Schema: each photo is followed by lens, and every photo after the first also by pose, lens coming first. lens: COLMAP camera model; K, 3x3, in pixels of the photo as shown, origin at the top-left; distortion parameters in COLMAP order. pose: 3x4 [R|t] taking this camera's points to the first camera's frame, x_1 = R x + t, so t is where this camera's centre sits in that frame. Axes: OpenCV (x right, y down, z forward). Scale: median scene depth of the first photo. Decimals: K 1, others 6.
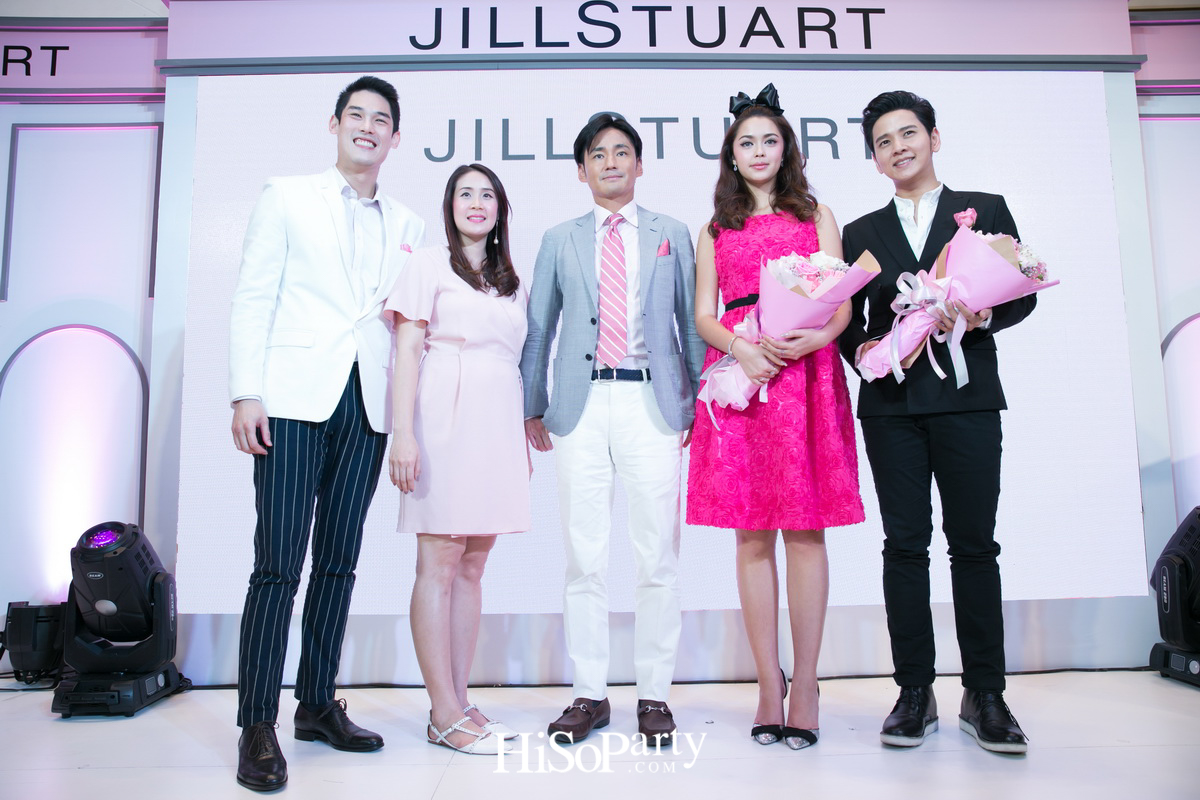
lens RADIAL K [[775.8, 0, 621.2], [0, 775.8, 347.4], [0, 0, 1]] dist [-0.053169, 0.000994]
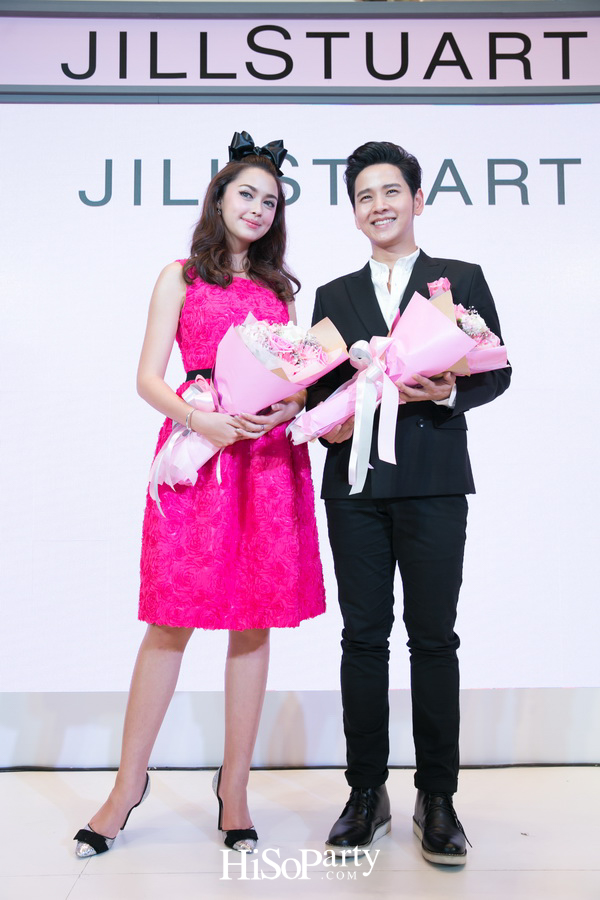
lens RADIAL K [[821.9, 0, 289.9], [0, 821.9, 450.5], [0, 0, 1]] dist [-0.017229, 0.092984]
pose [[0.999955, 0.006965, -0.006500, 0.265647], [-0.006615, 0.998607, 0.052345, -0.020913], [0.006856, -0.052300, 0.998608, 0.002966]]
